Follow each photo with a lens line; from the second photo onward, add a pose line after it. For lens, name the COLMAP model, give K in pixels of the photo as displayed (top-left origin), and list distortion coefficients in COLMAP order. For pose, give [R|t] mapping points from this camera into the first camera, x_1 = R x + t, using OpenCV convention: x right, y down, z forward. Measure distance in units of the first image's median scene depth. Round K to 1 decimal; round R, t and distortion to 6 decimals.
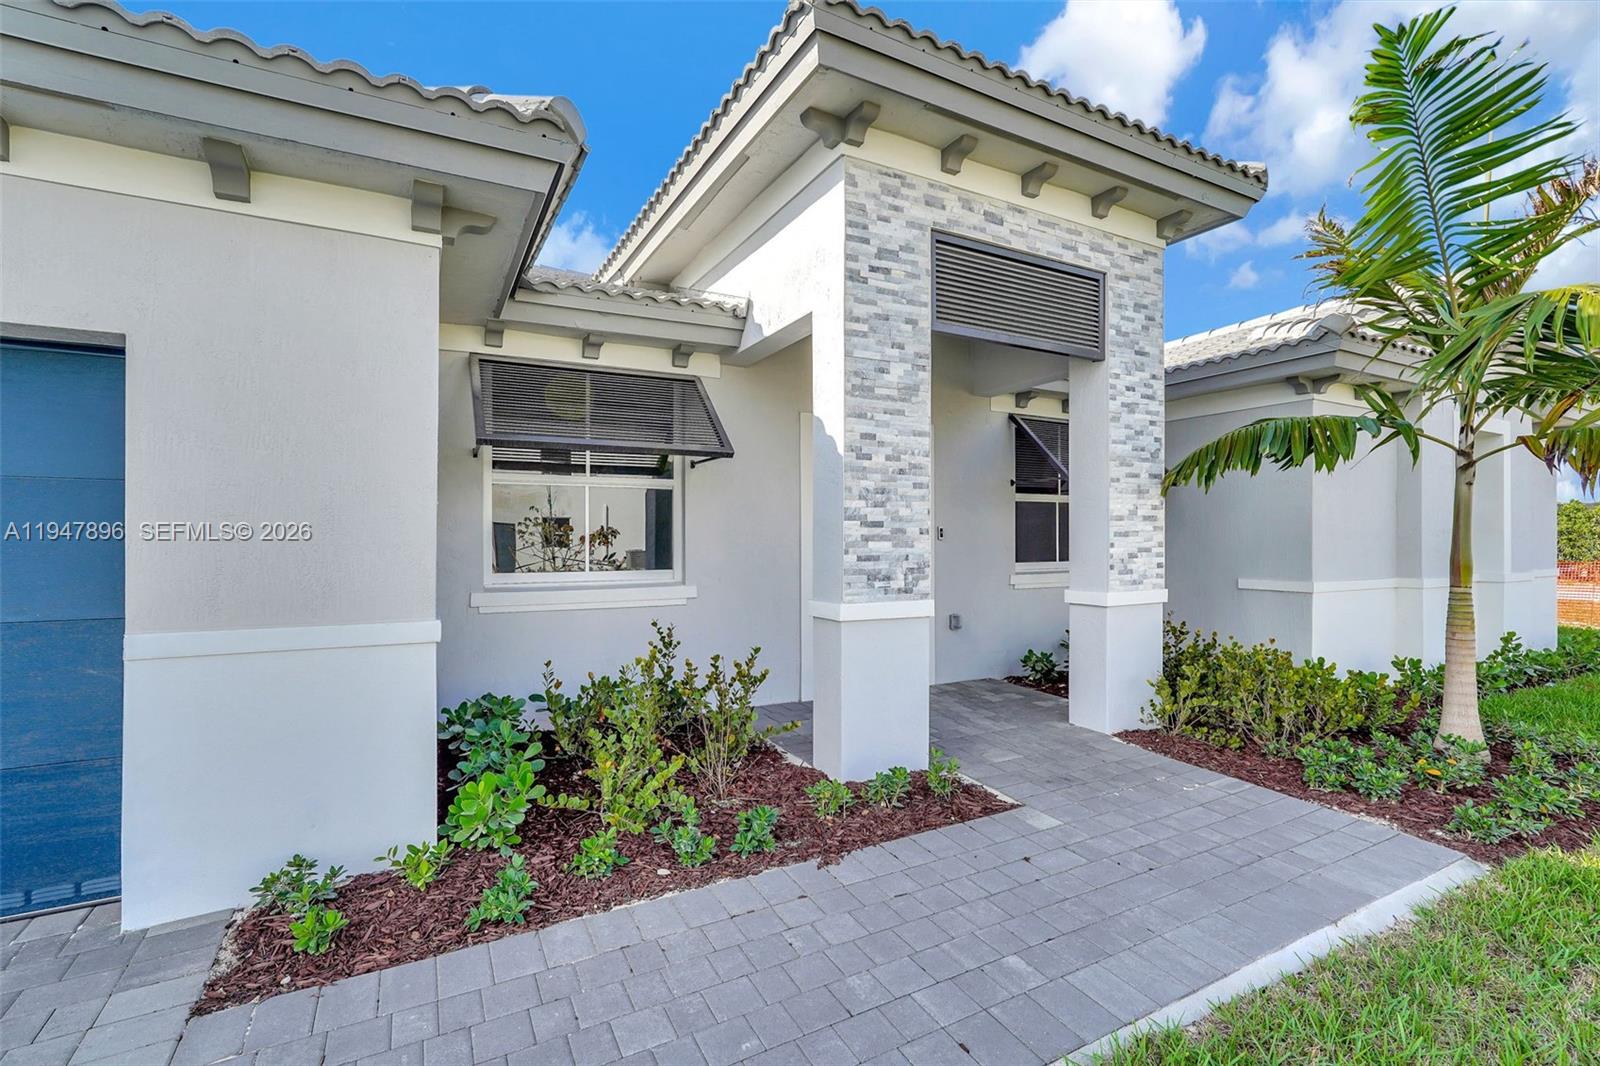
lens RADIAL K [[667.4, 0, 806.9], [0, 667.4, 532.8], [0, 0, 1]] dist [-0.010671, 0.000353]
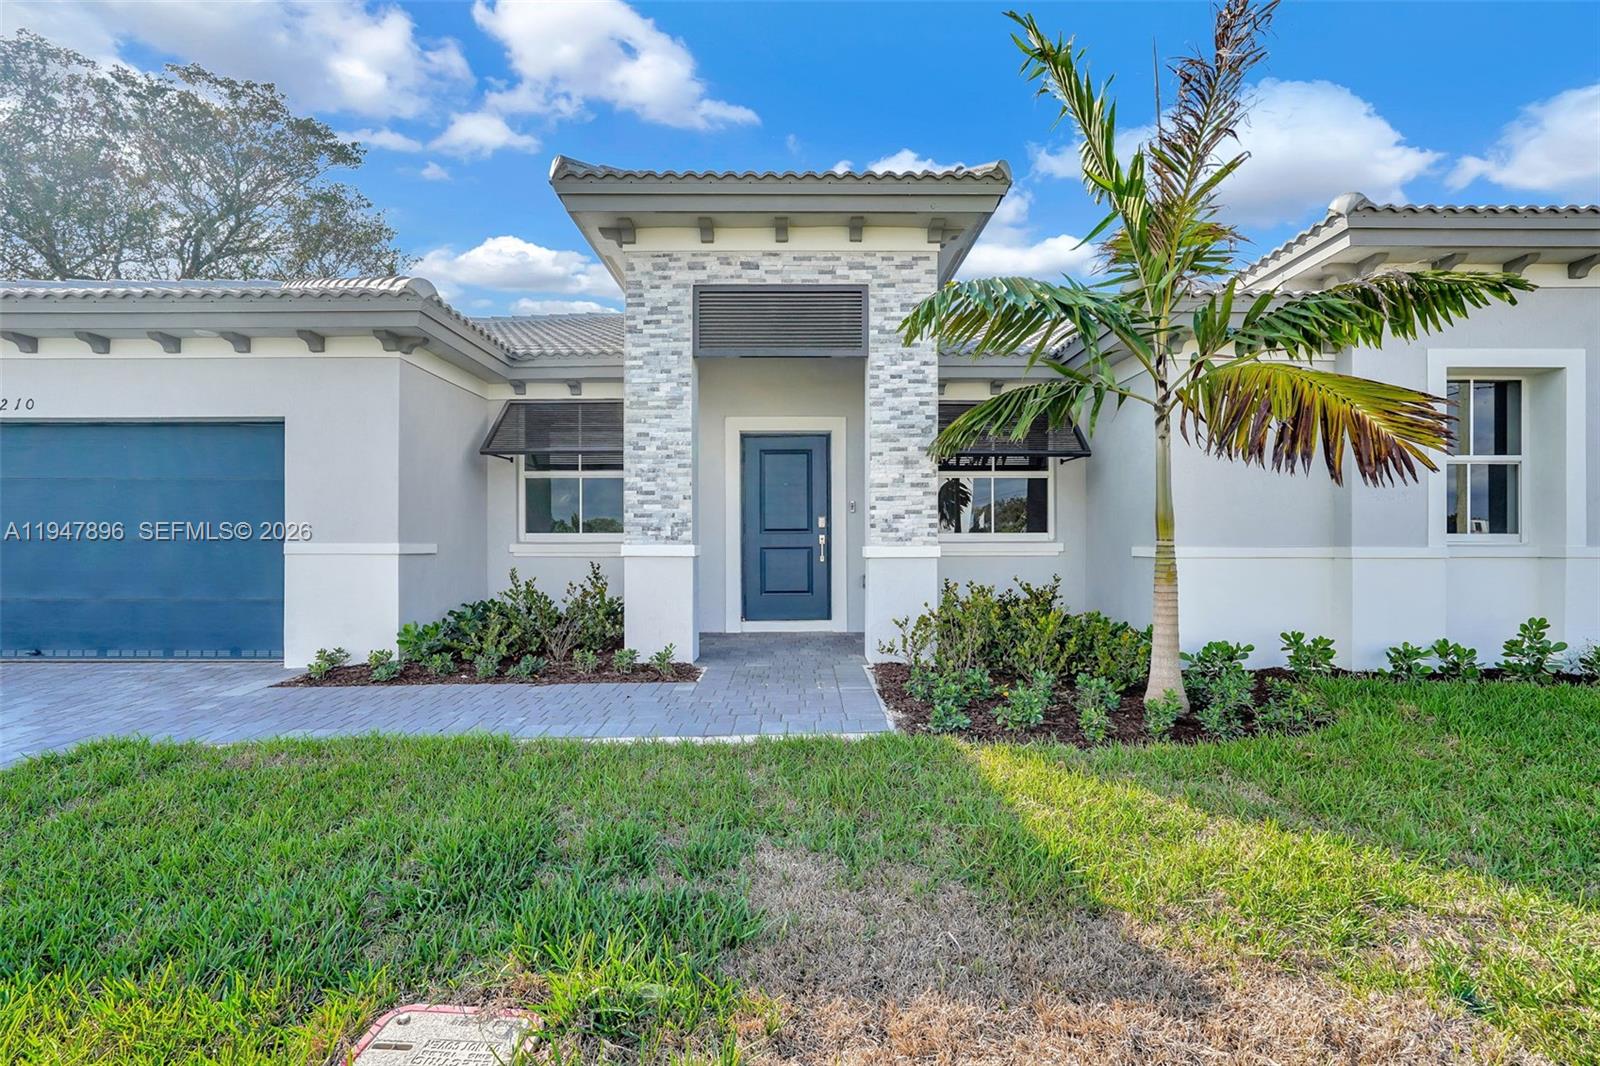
lens RADIAL K [[672.8, 0, 806.4], [0, 672.8, 536.6], [0, 0, 1]] dist [-0.010417, 0.000416]
pose [[0.890016, -0.001979, -0.455924, 1.062191], [0.003019, 0.999994, 0.001553, 0.080725], [0.455918, -0.002759, 0.890017, -0.173989]]
